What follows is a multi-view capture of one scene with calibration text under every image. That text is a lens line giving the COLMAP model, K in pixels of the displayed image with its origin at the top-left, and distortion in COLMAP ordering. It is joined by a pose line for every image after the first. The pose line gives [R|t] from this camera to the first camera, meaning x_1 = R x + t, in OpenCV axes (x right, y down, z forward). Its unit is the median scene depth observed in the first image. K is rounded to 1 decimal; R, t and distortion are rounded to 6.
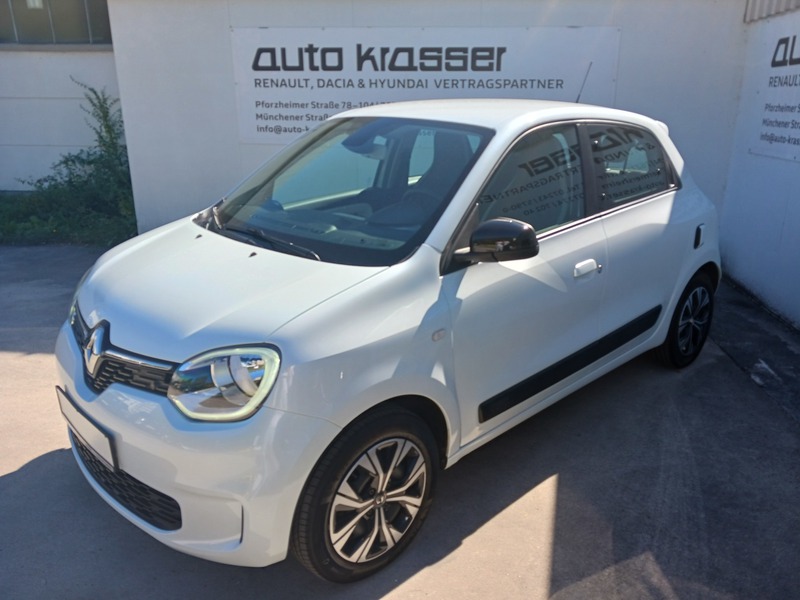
lens RADIAL K [[695.5, 0, 400.0], [0, 695.5, 300.0], [0, 0, 1]] dist [0.103379, -0.005769]
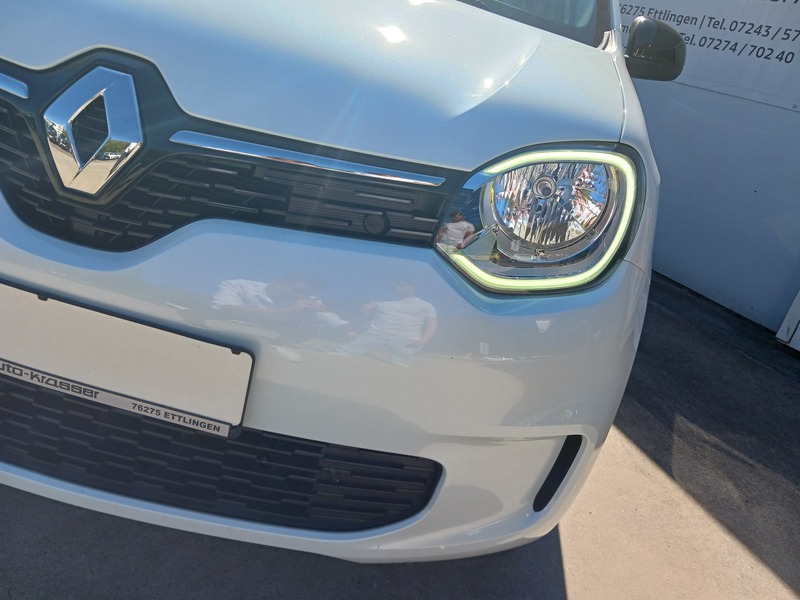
lens RADIAL K [[695.5, 0, 400.0], [0, 695.5, 300.0], [0, 0, 1]] dist [0.103379, -0.005769]
pose [[0.755546, -0.046589, 0.653437, -0.240677], [-0.052743, 0.989904, 0.131564, 0.042230], [-0.652969, -0.133866, 0.745461, 0.252627]]
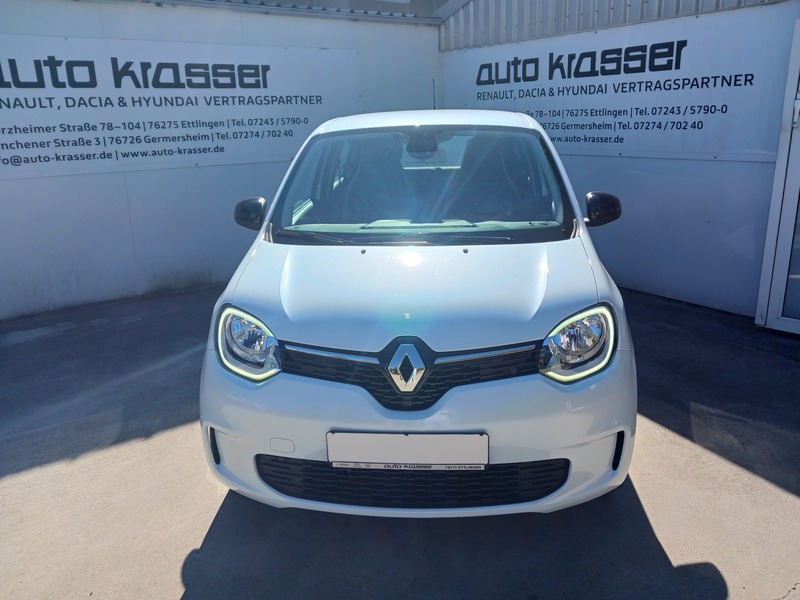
lens RADIAL K [[710.8, 0, 410.0], [0, 710.8, 298.5], [0, 0, 1]] dist [0.129898, -0.008494]
pose [[0.732763, -0.209167, 0.647539, -0.447875], [0.231563, 0.971442, 0.051754, -0.031361], [-0.639872, 0.112022, 0.760272, 0.094866]]
